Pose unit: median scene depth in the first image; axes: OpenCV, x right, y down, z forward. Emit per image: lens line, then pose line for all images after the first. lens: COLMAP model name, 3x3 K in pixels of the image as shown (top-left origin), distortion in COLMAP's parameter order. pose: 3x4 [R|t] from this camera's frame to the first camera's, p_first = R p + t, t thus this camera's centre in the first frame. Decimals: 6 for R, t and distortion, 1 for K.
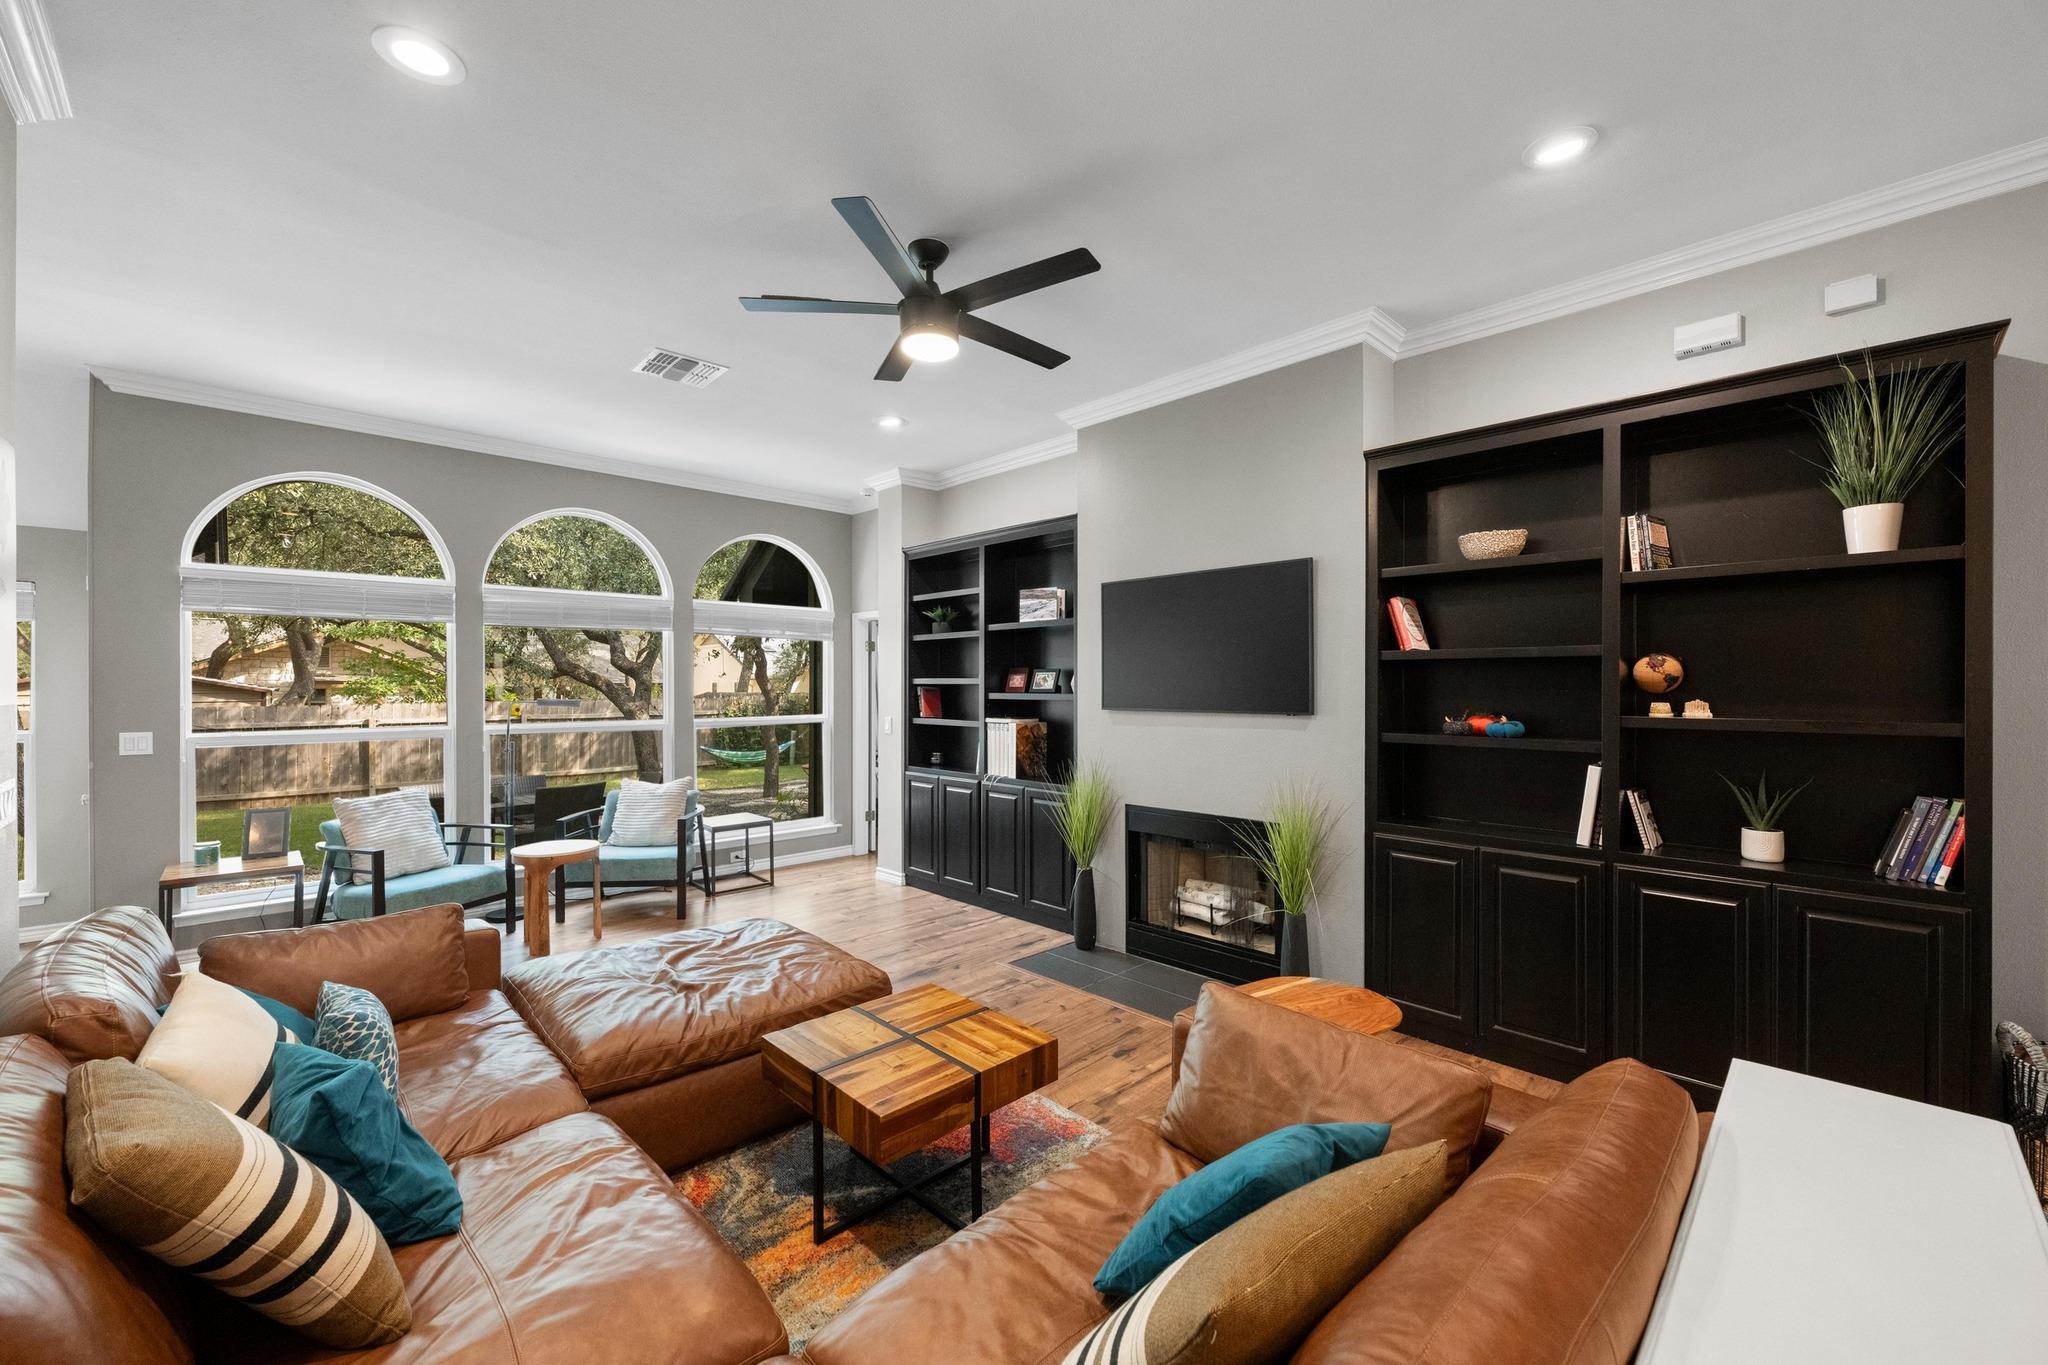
lens RADIAL K [[810.4, 0, 1028.5], [0, 810.4, 689.6], [0, 0, 1]] dist [-0.002452, 0.002078]
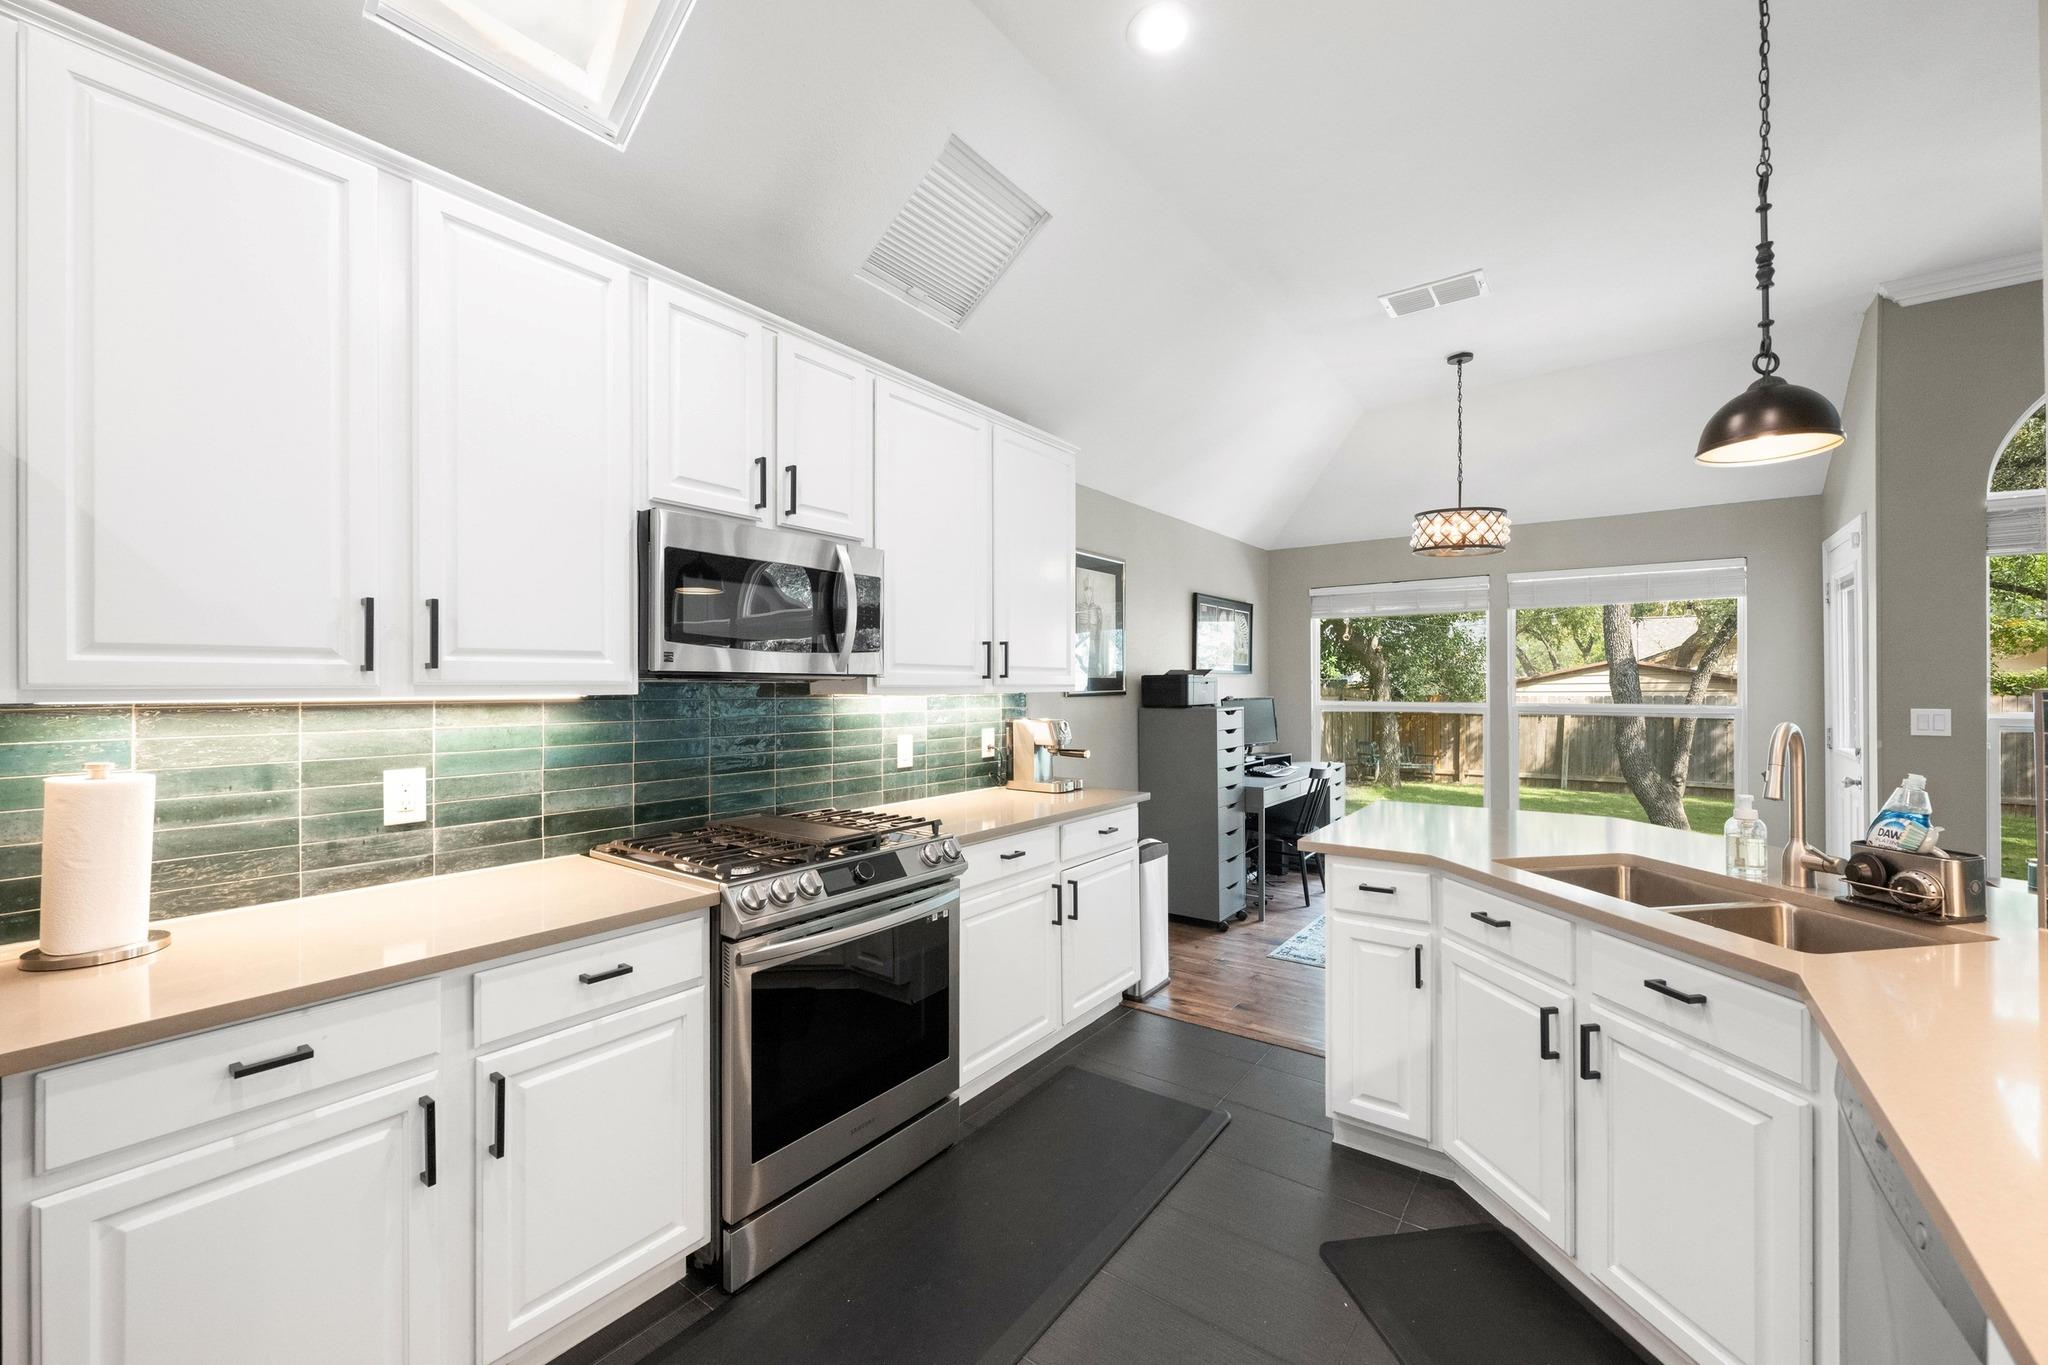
lens RADIAL K [[810.4, 0, 1023.7], [0, 810.4, 674.1], [0, 0, 1]] dist [-0.002452, 0.002078]
pose [[0.164263, -0.010100, -0.986365, -0.376338], [-0.005317, 0.999924, -0.011124, 0.027272], [0.986402, 0.007072, 0.164196, -0.039137]]
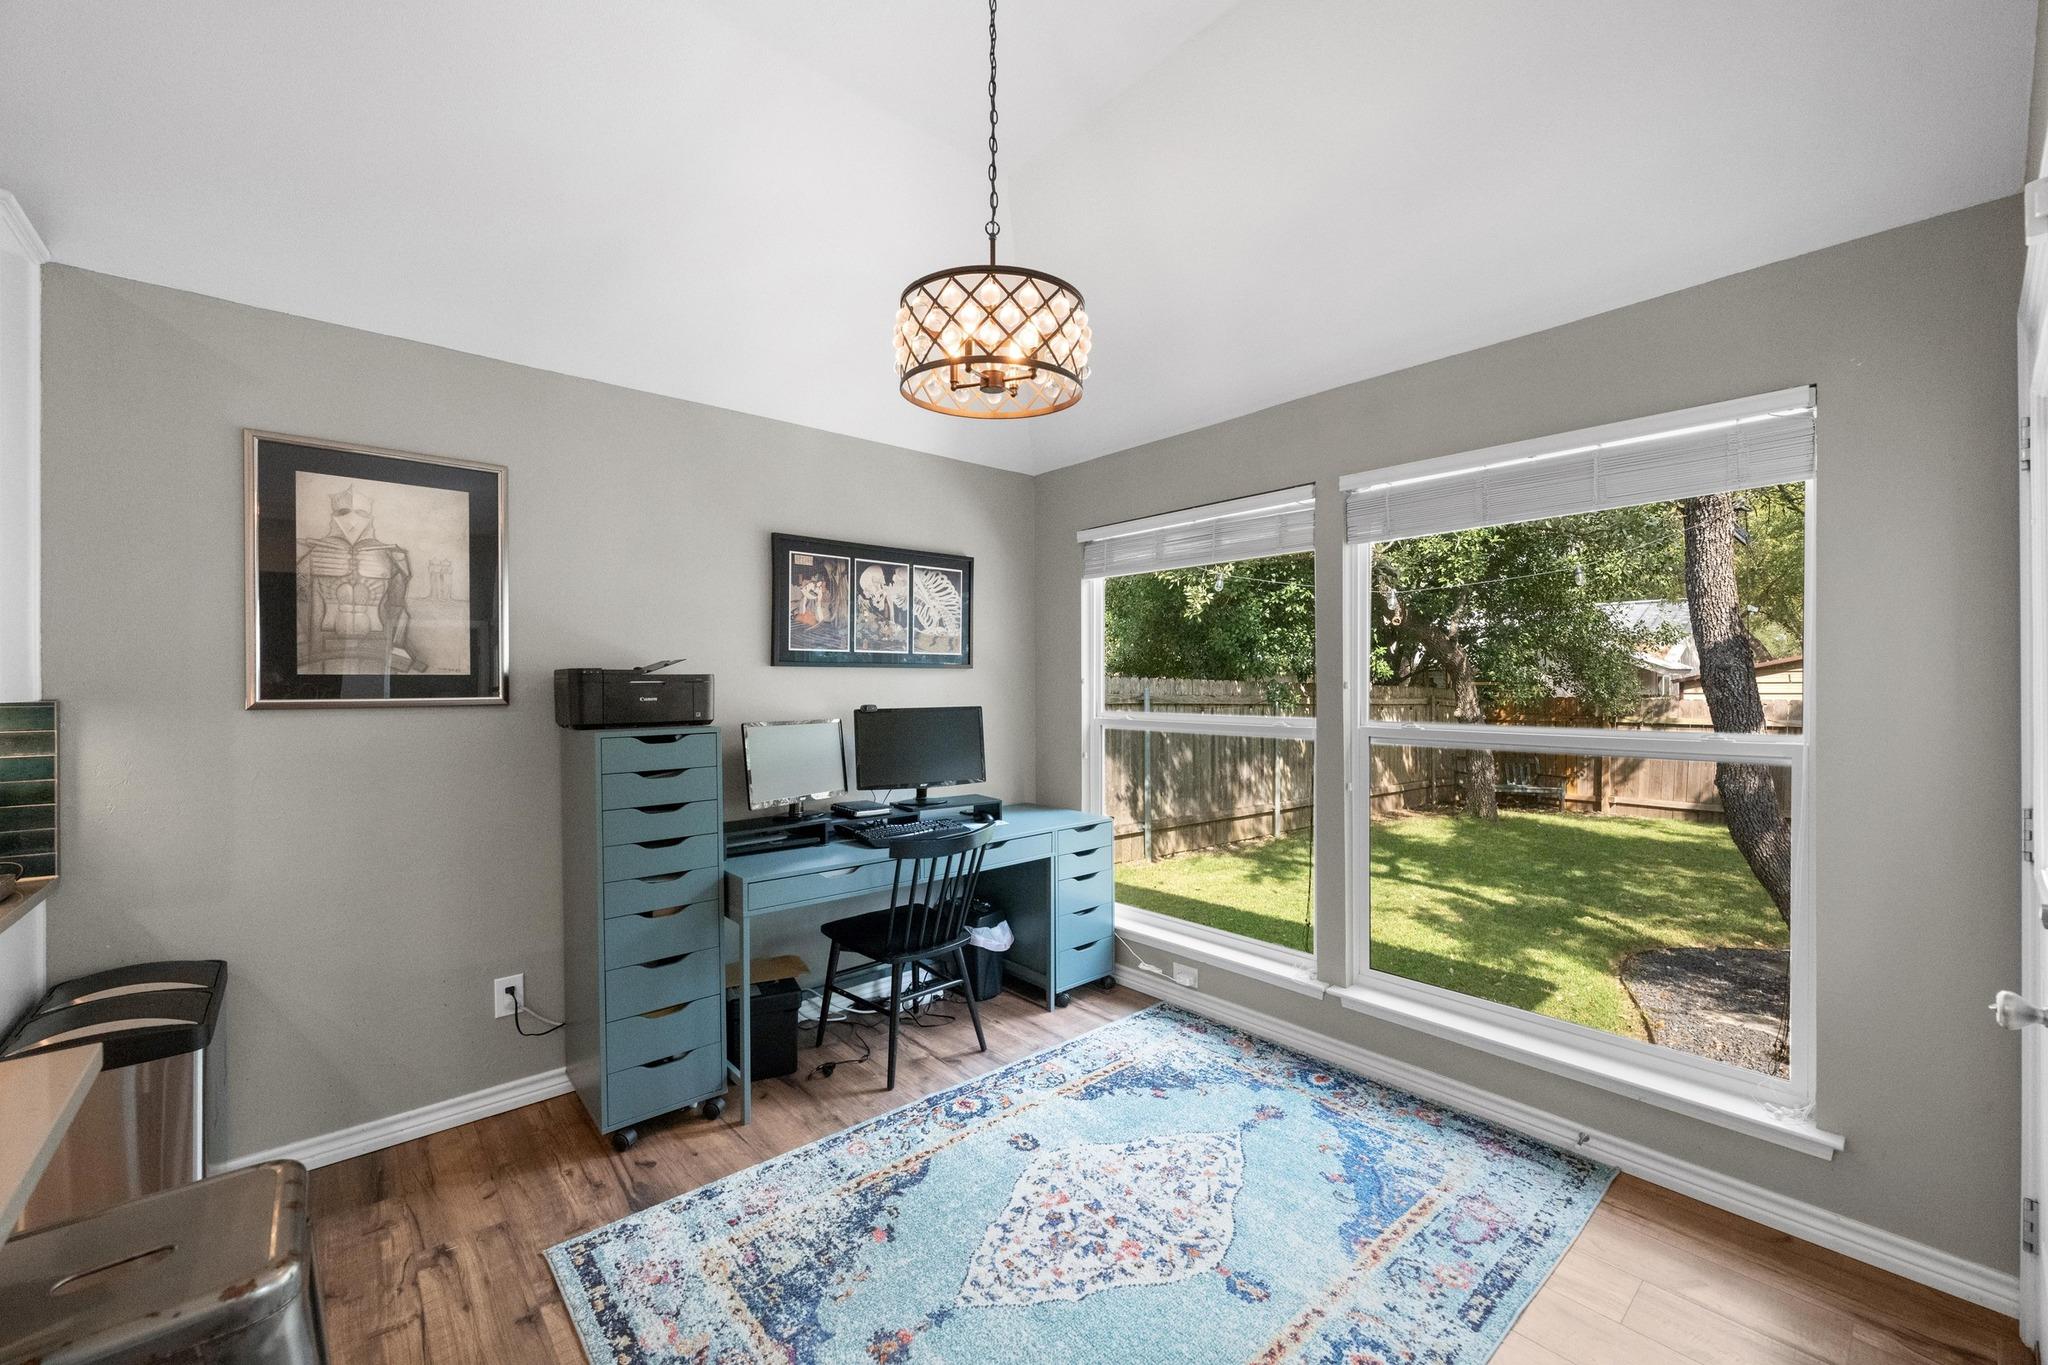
lens RADIAL K [[810.4, 0, 1023.3], [0, 810.4, 681.0], [0, 0, 1]] dist [-0.002452, 0.002078]
pose [[-0.044959, 0.001912, -0.998987, -0.768929], [-0.006097, 0.999979, 0.002188, 0.021107], [0.998970, 0.006189, -0.044946, 0.598111]]
